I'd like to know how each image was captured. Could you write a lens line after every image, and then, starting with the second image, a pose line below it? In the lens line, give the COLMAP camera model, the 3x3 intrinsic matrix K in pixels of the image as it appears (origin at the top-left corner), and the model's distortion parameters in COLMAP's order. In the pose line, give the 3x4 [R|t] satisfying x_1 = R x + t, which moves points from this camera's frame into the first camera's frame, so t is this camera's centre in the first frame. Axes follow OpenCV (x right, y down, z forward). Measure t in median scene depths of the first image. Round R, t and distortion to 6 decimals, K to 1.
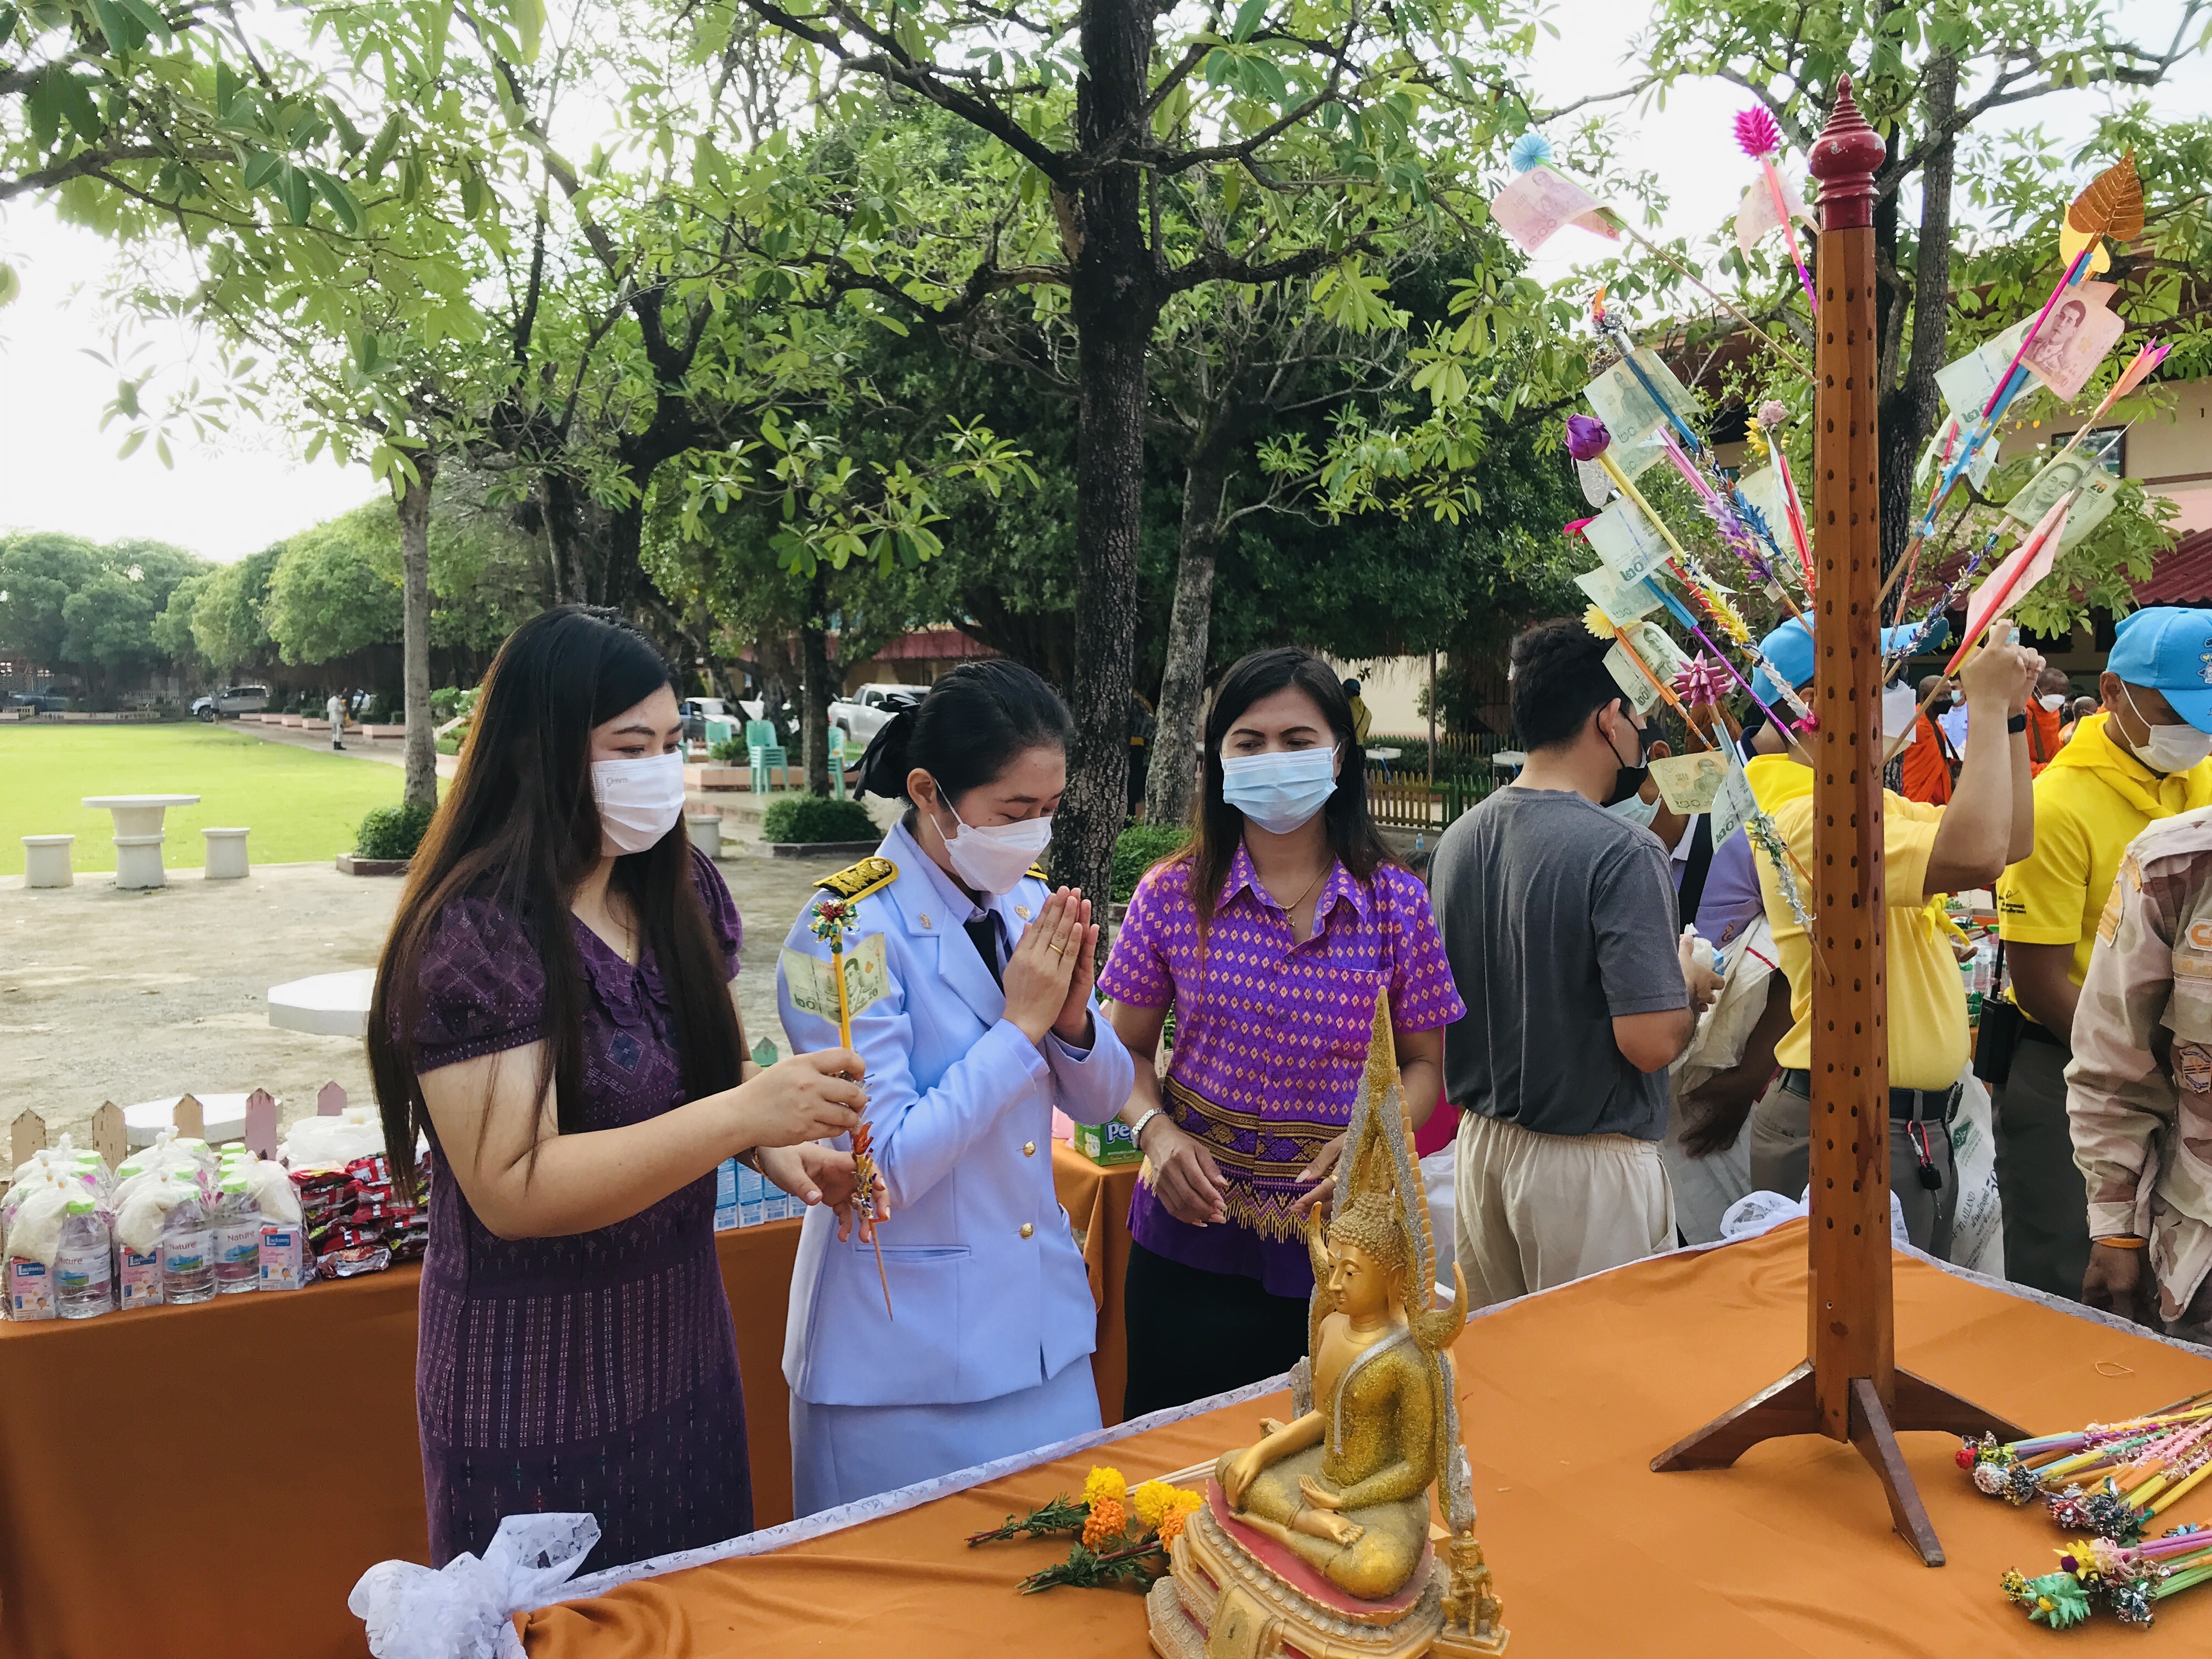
lens RADIAL K [[1817.0, 0, 1098.3], [0, 1817.0, 825.5], [0, 0, 1]] dist [0.012330, -0.007047]
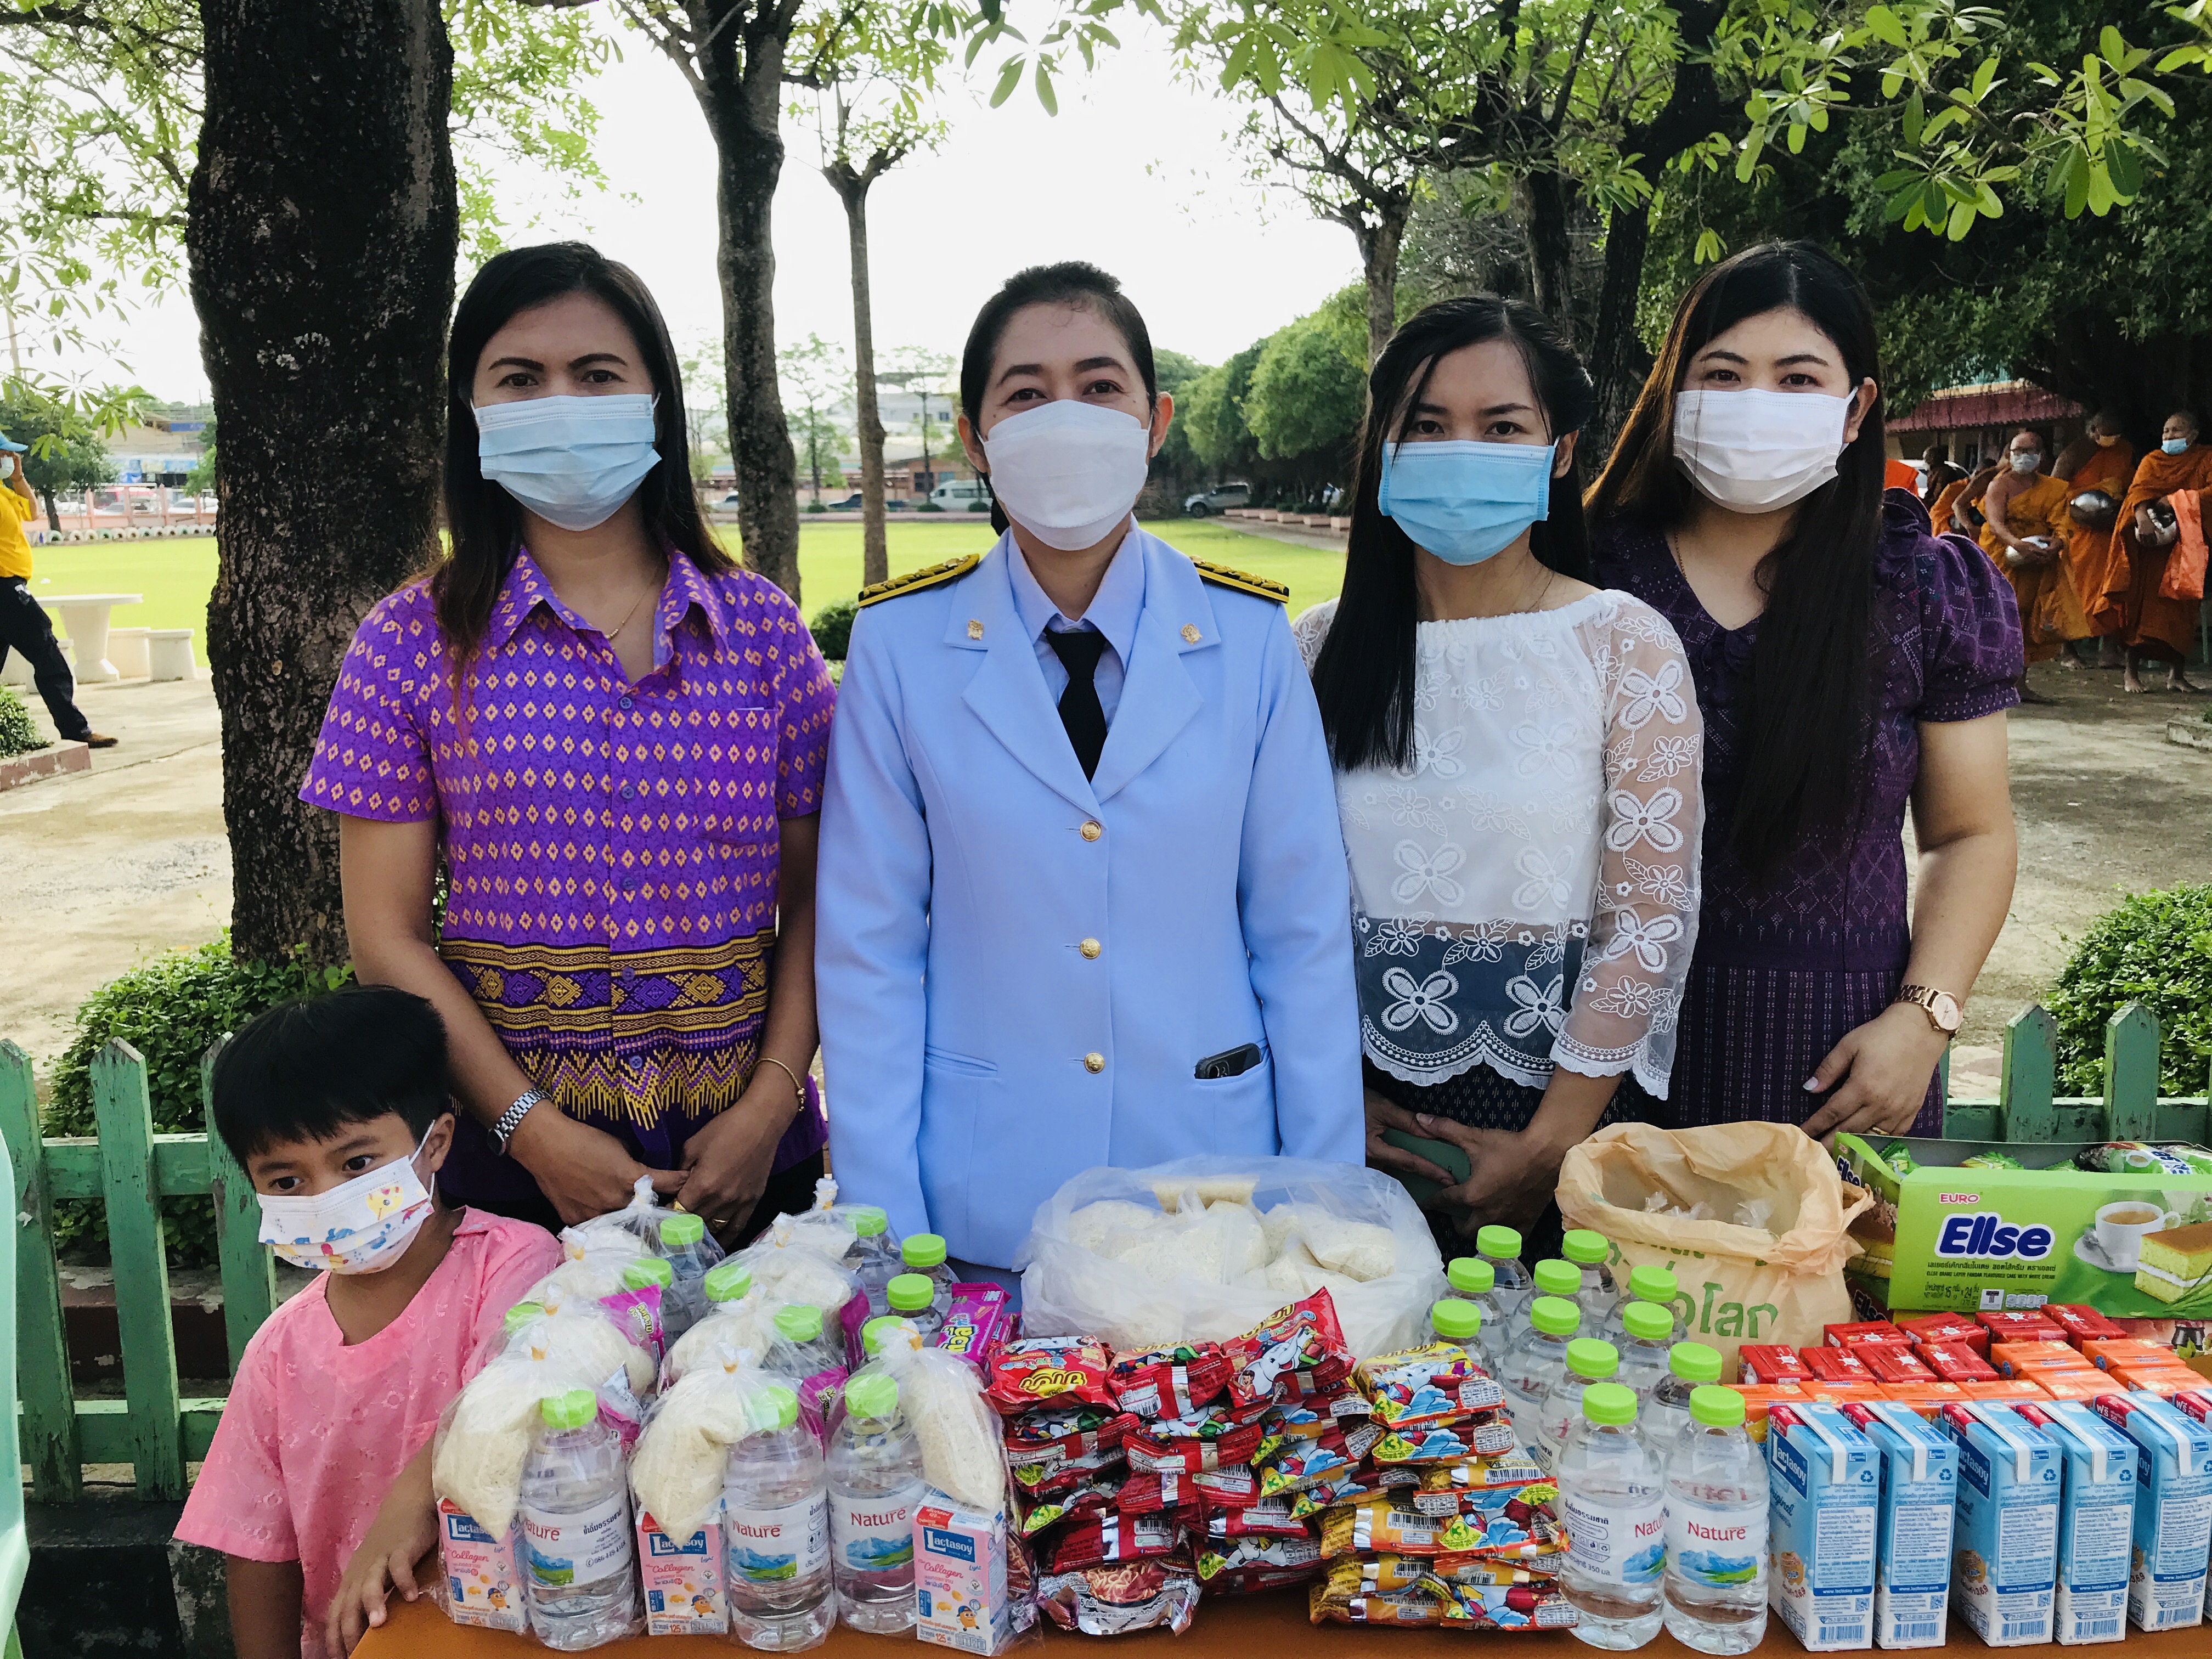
lens RADIAL K [[1817.0, 0, 1091.6], [0, 1817.0, 819.3], [0, 0, 1]] dist [0.012330, -0.007047]
pose [[0.870431, 0.069159, -0.487409, -0.062999], [-0.015843, 0.993505, 0.112676, 0.002388], [0.492036, -0.090355, 0.865873, 0.185856]]
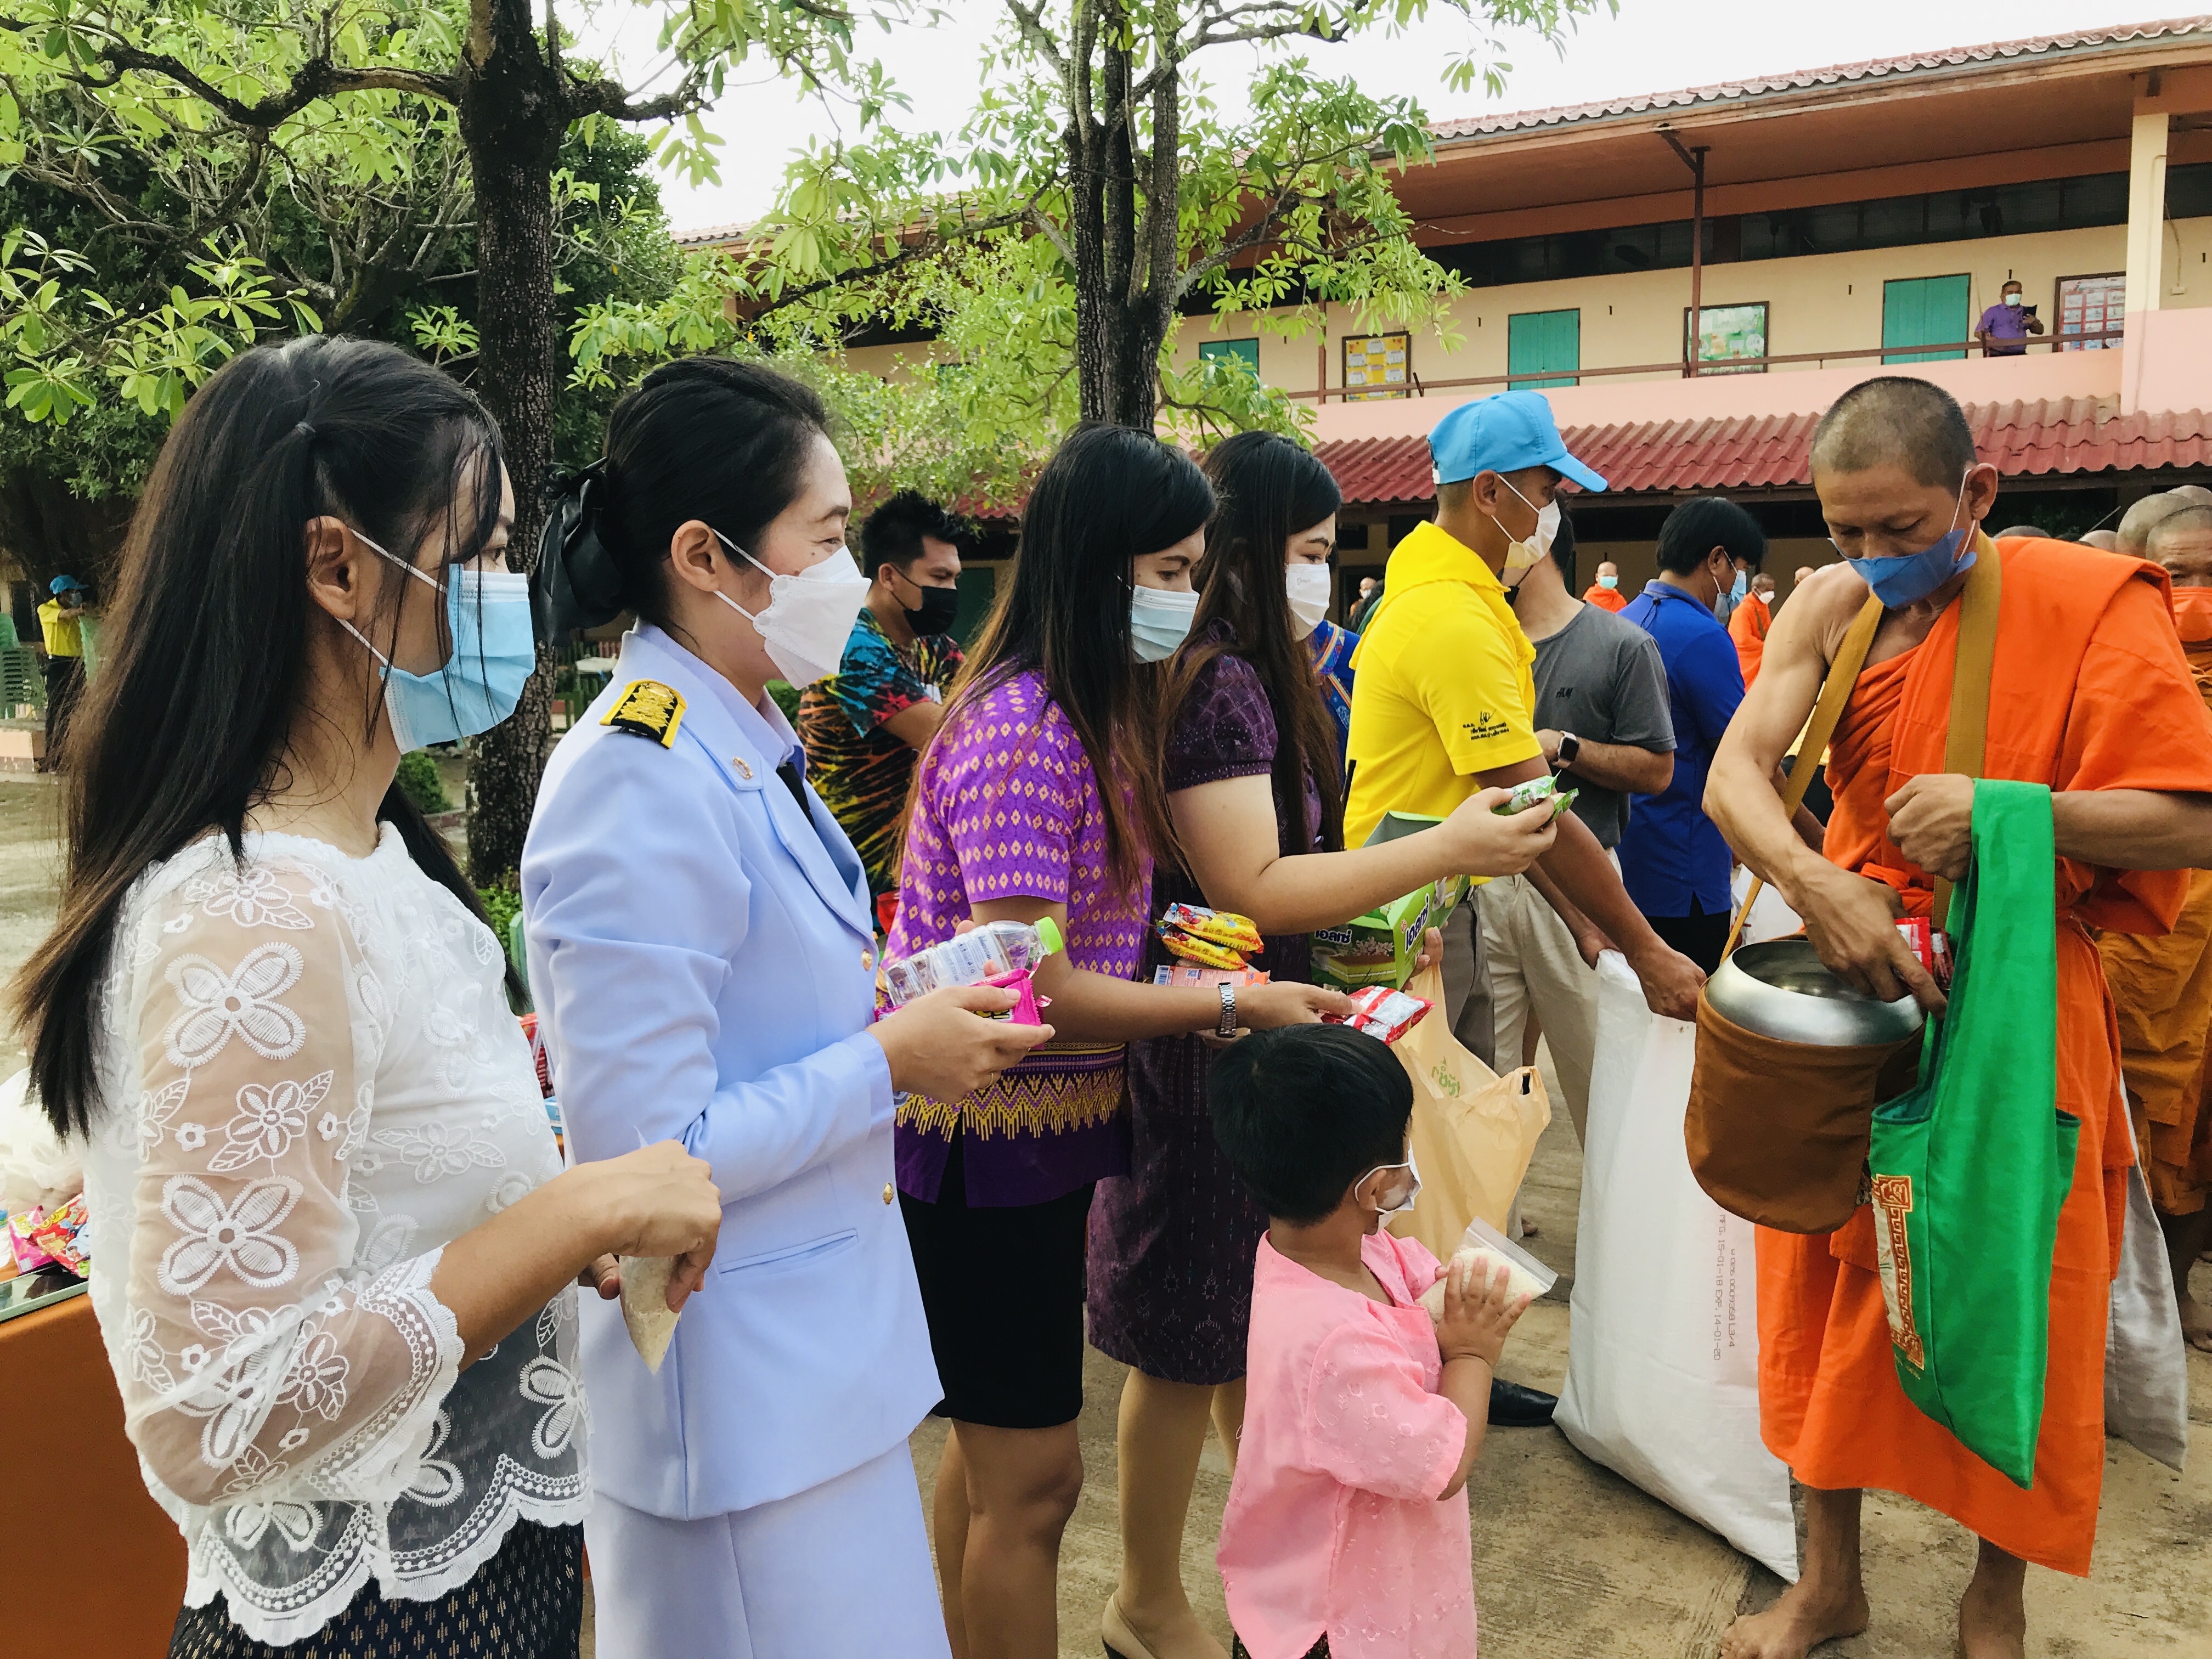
lens RADIAL K [[1817.0, 0, 1095.8], [0, 1817.0, 793.8], [0, 0, 1]] dist [0.012330, -0.007047]
pose [[0.857384, -0.069997, 0.509895, -0.133271], [0.054240, 0.997480, 0.045727, 0.009223], [-0.511811, -0.011549, 0.859020, 0.050293]]
